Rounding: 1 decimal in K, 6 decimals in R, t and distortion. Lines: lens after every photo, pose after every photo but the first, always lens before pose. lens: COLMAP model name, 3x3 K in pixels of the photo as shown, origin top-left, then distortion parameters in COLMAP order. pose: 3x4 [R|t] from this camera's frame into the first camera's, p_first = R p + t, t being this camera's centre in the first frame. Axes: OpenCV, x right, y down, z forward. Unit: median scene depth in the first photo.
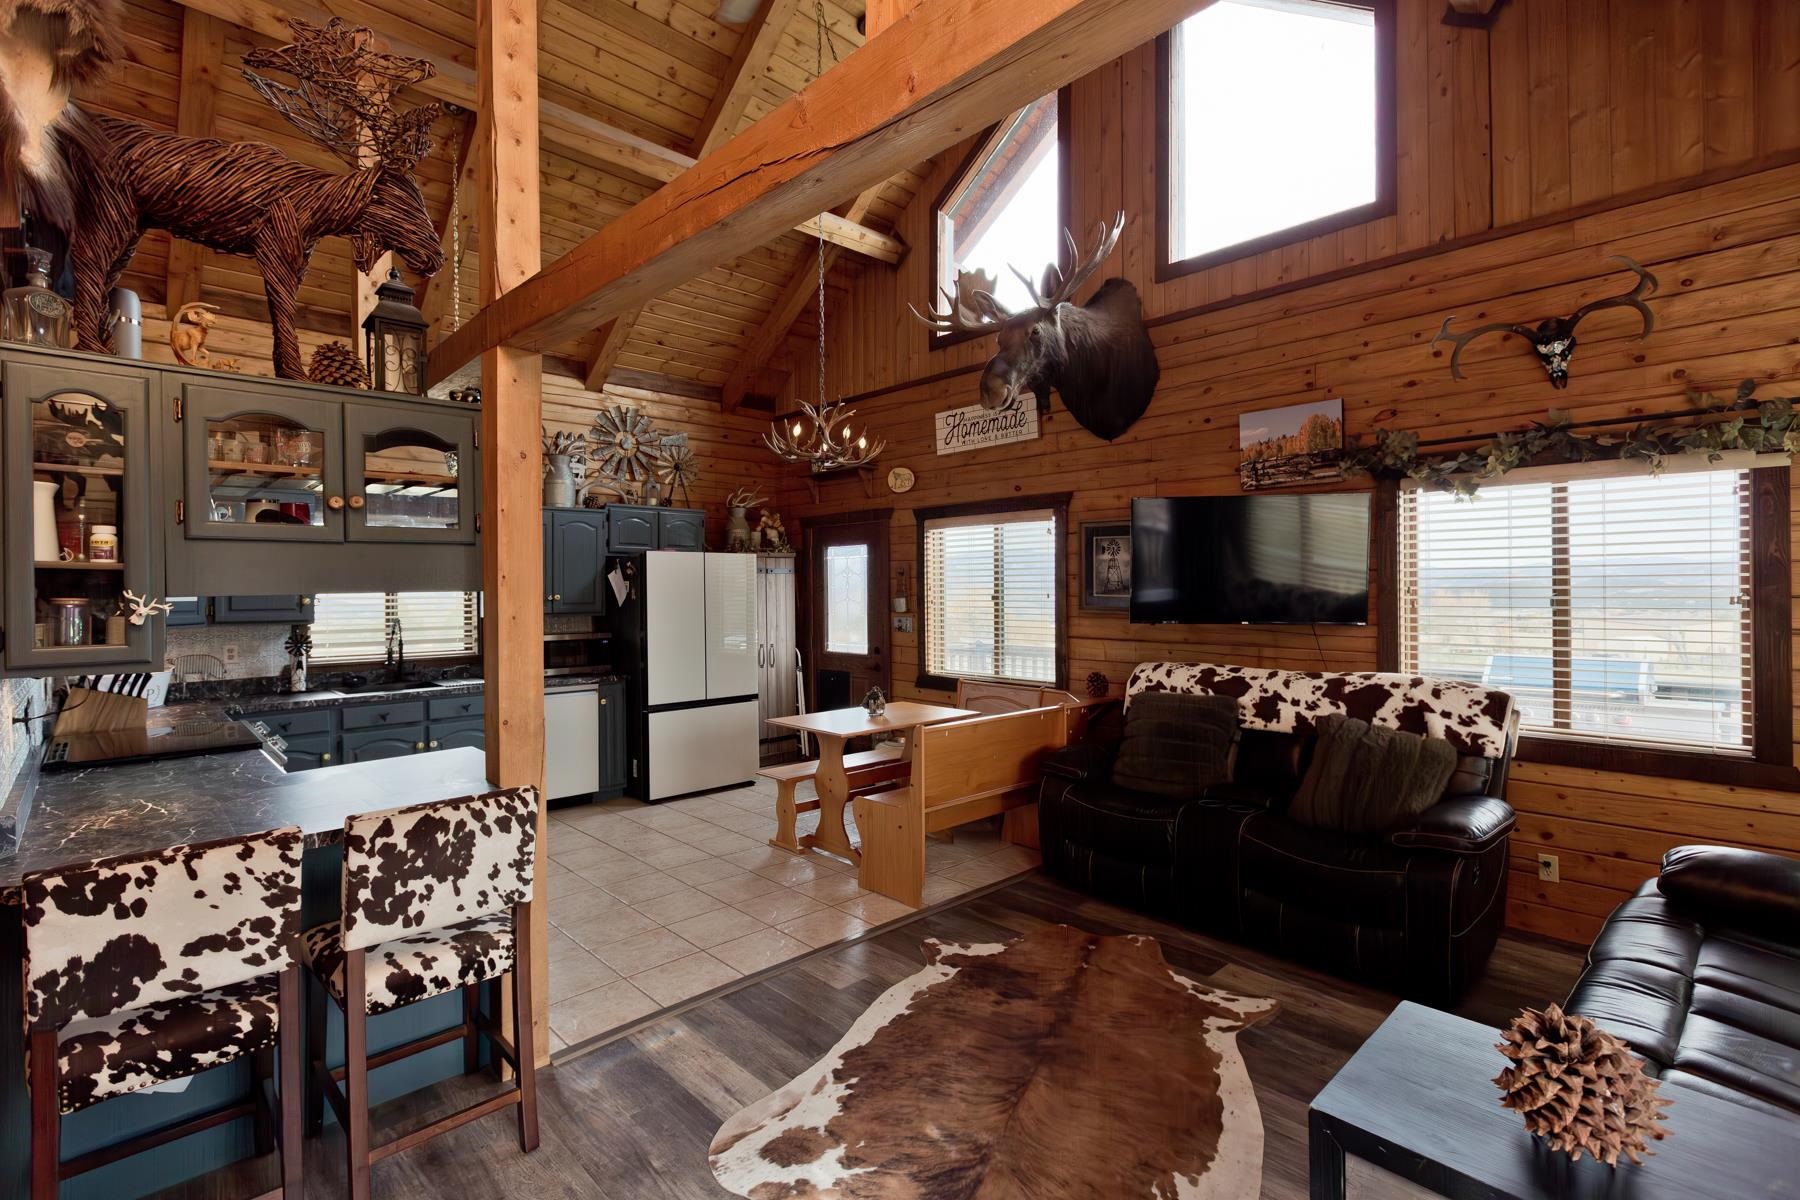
lens RADIAL K [[826.6, 0, 899.5], [0, 826.6, 592.5], [0, 0, 1]] dist [0.001611, -0.000031]
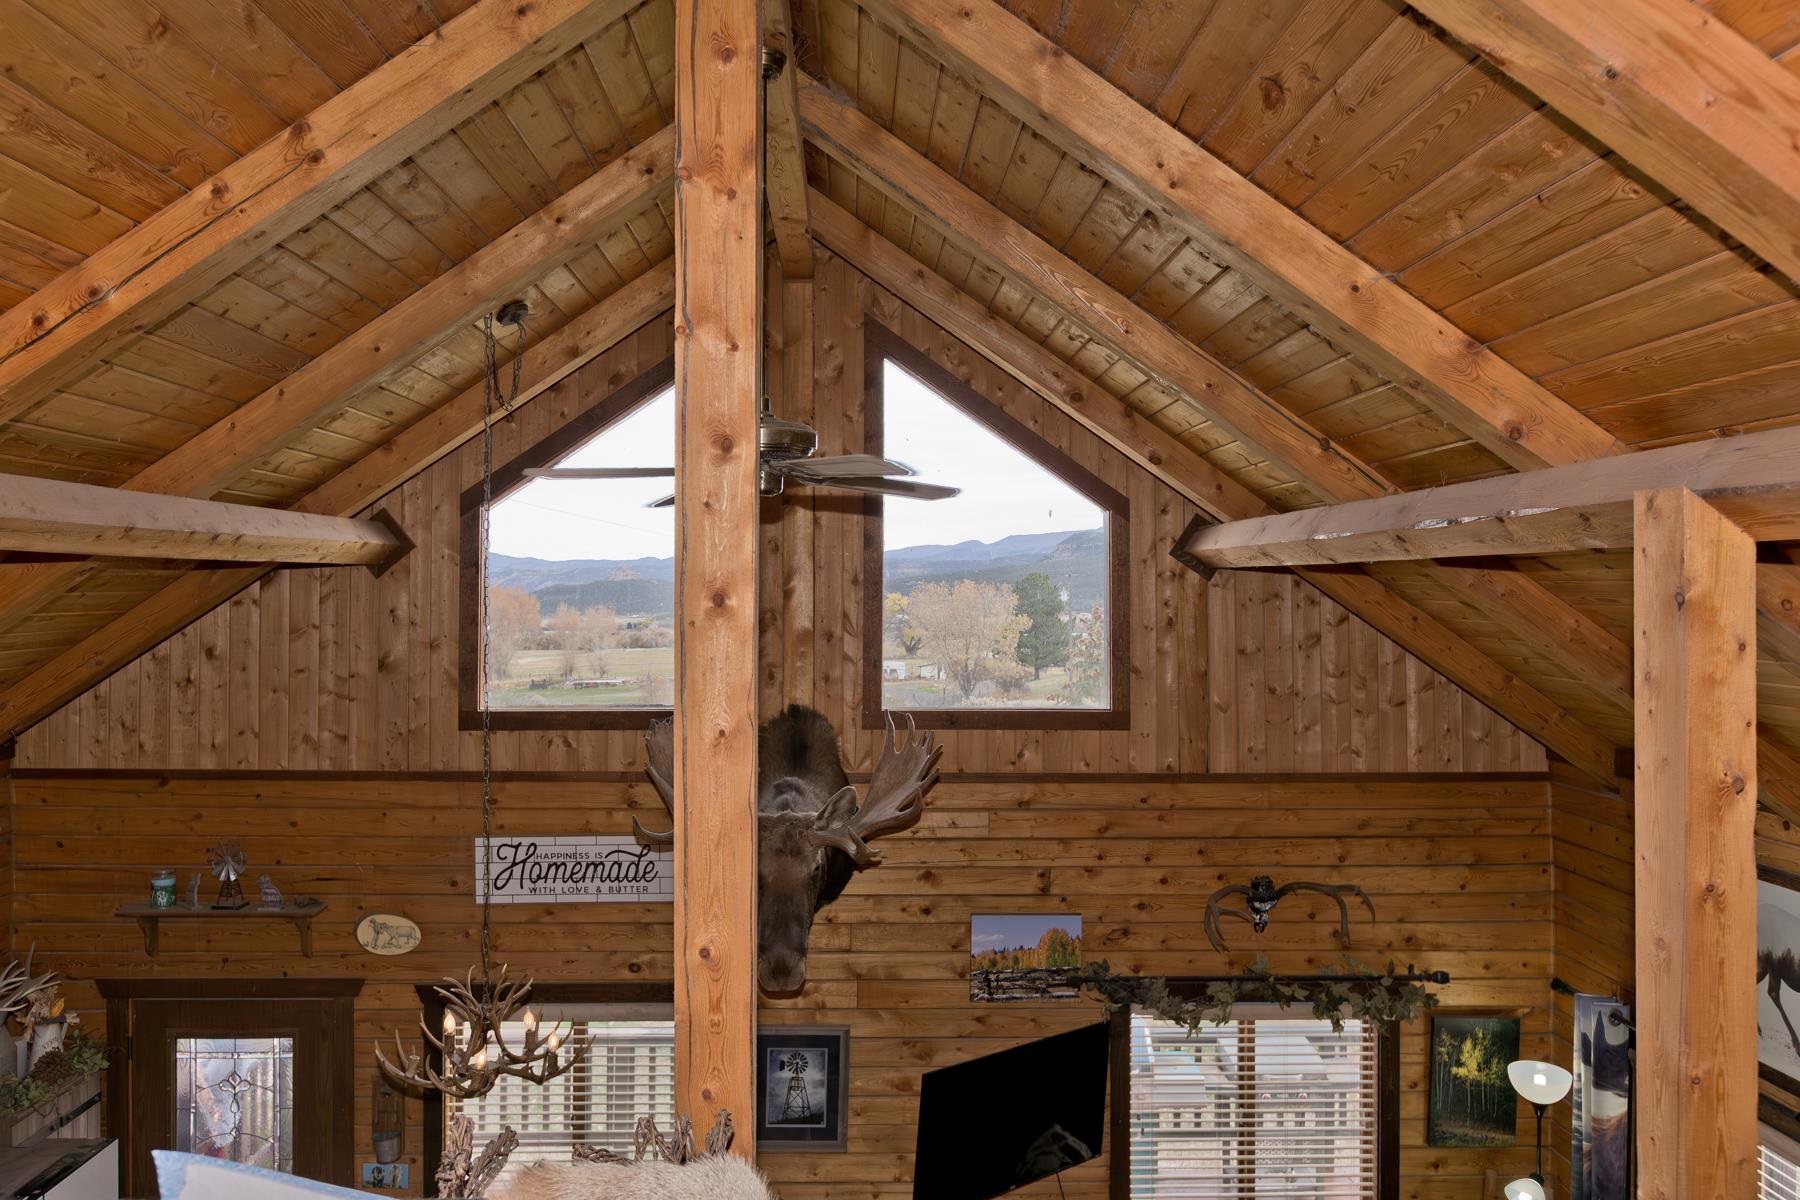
lens RADIAL K [[1269.1, 0, 886.0], [0, 1269.1, 588.2], [0, 0, 1]] dist [0.005568, -0.001623]
pose [[0.667938, 0.008189, 0.744172, -0.802585], [-0.006825, 0.999965, -0.004878, -0.700256], [-0.744186, -0.001821, 0.667970, 0.244742]]
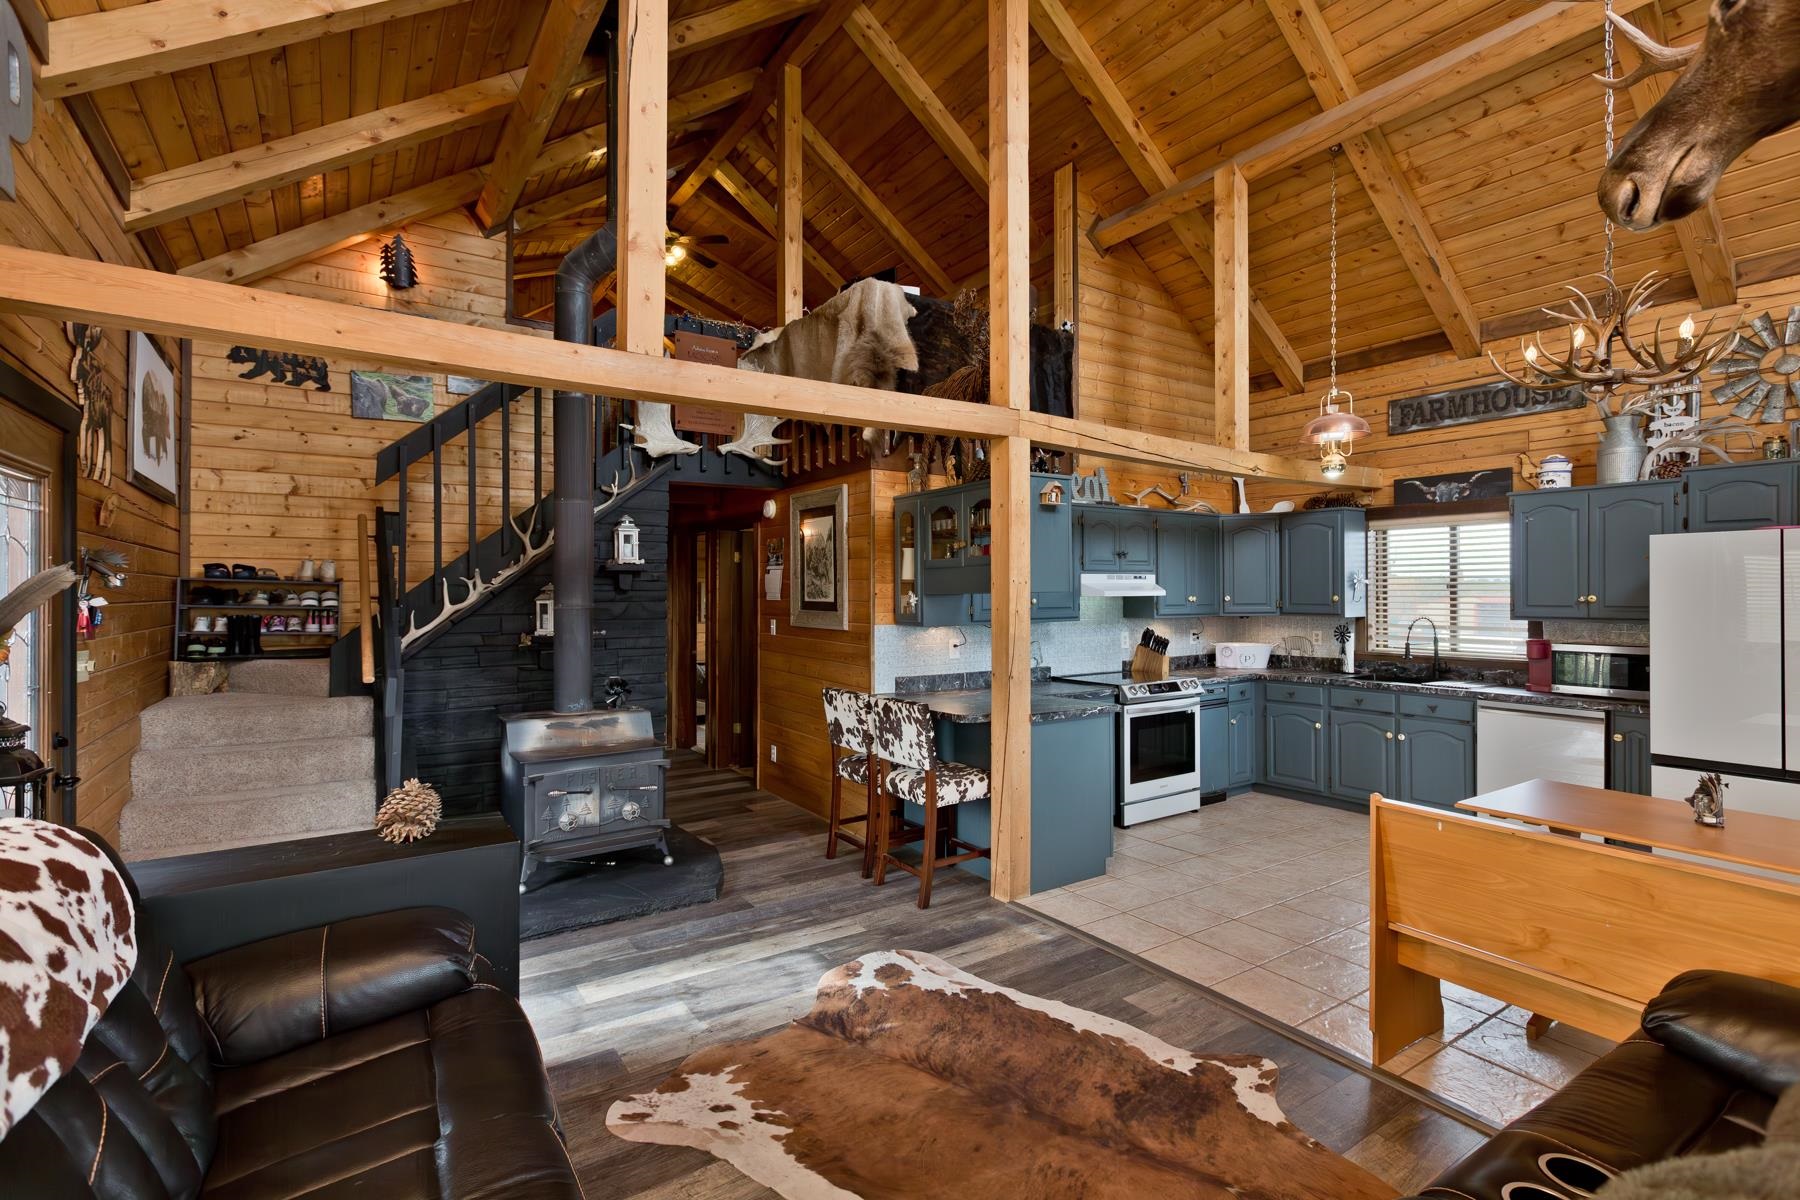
lens RADIAL K [[831.6, 0, 895.6], [0, 831.6, 591.6], [0, 0, 1]] dist [0.004432, -0.000655]
pose [[-0.174128, 0.006501, -0.984702, 0.845044], [0.000389, 0.999979, 0.006533, -0.010683], [0.984723, 0.000754, -0.174127, 0.807126]]
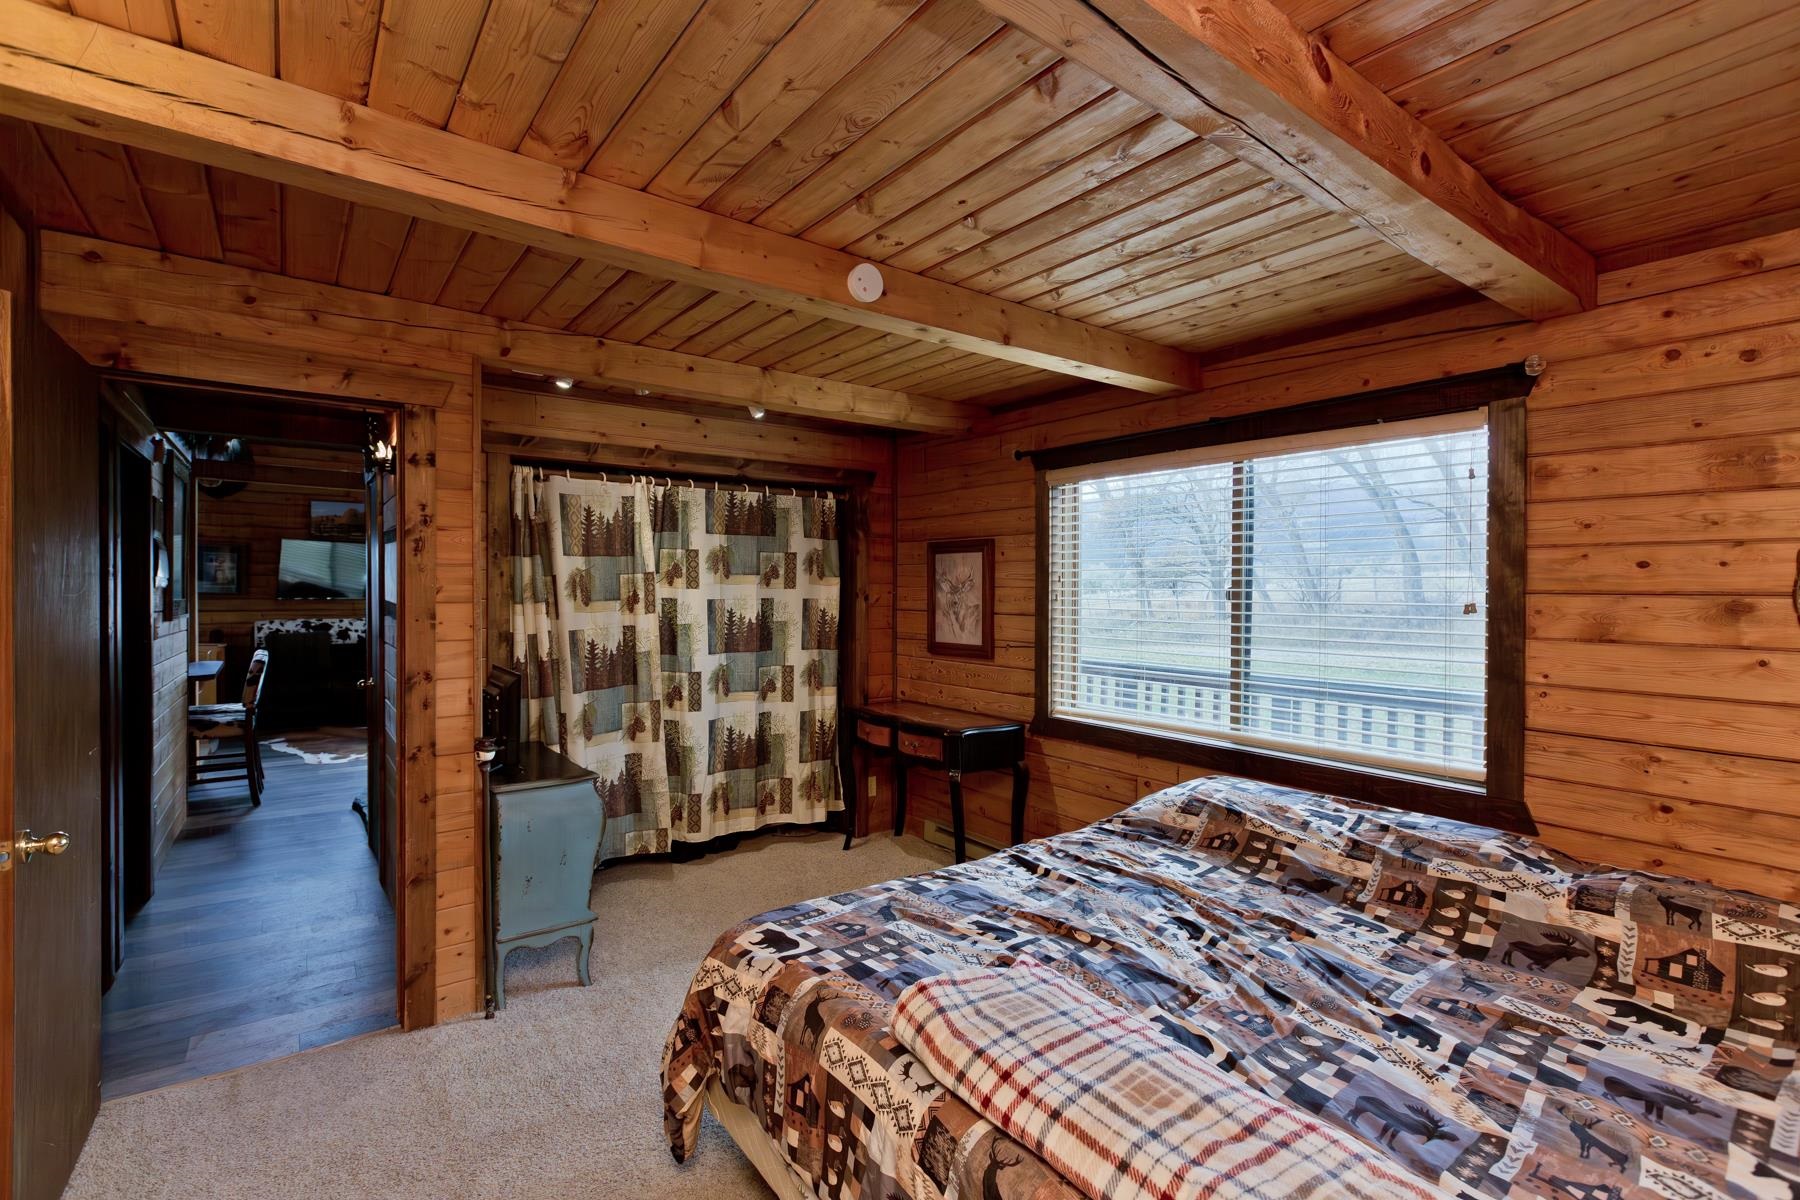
lens RADIAL K [[831.6, 0, 895.6], [0, 831.6, 591.6], [0, 0, 1]] dist [0.004432, -0.000655]
pose [[0.125424, 0.000351, 0.992103, -1.930845], [-0.005878, 0.999983, 0.000390, 0.011131], [-0.992086, -0.005881, 0.125424, -0.952213]]
